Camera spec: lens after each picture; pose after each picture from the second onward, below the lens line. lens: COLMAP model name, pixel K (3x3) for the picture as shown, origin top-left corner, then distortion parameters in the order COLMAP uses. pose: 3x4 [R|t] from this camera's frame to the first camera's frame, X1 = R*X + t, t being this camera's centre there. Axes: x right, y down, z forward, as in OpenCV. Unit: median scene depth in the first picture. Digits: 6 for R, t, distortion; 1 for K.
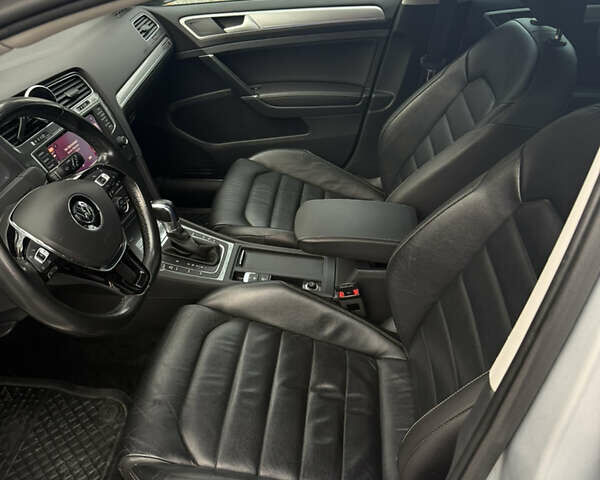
lens RADIAL K [[557.1, 0, 305.7], [0, 557.1, 252.1], [0, 0, 1]] dist [0.120569, -0.226278]
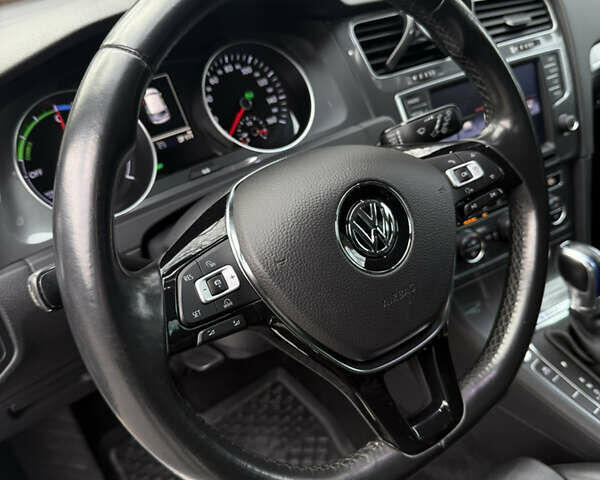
lens RADIAL K [[568.0, 0, 300.0], [0, 568.0, 240.0], [0, 0, 1]] dist [-0.051781, 0.001643]
pose [[0.672457, 0.380967, -0.634560, -0.107709], [-0.385741, 0.912104, 0.138817, -0.066625], [0.631669, 0.151428, 0.760305, 0.428565]]
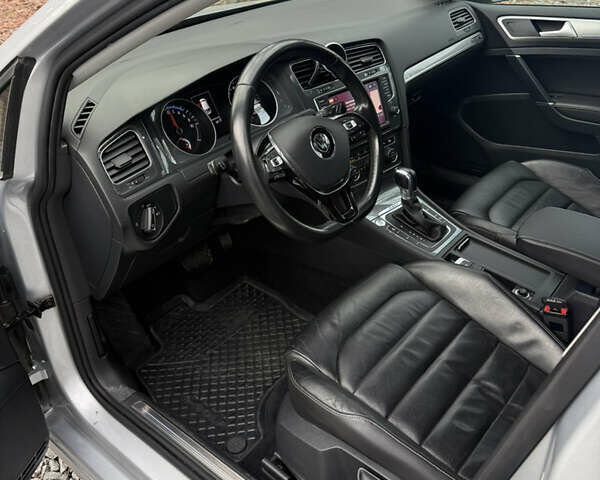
lens RADIAL K [[557.1, 0, 305.7], [0, 557.1, 252.1], [0, 0, 1]] dist [0.120569, -0.226278]
pose [[0.823768, 0.313149, -0.472593, 0.143835], [-0.325020, 0.943872, 0.058890, 0.059936], [0.464509, 0.105091, 0.879311, -0.033140]]
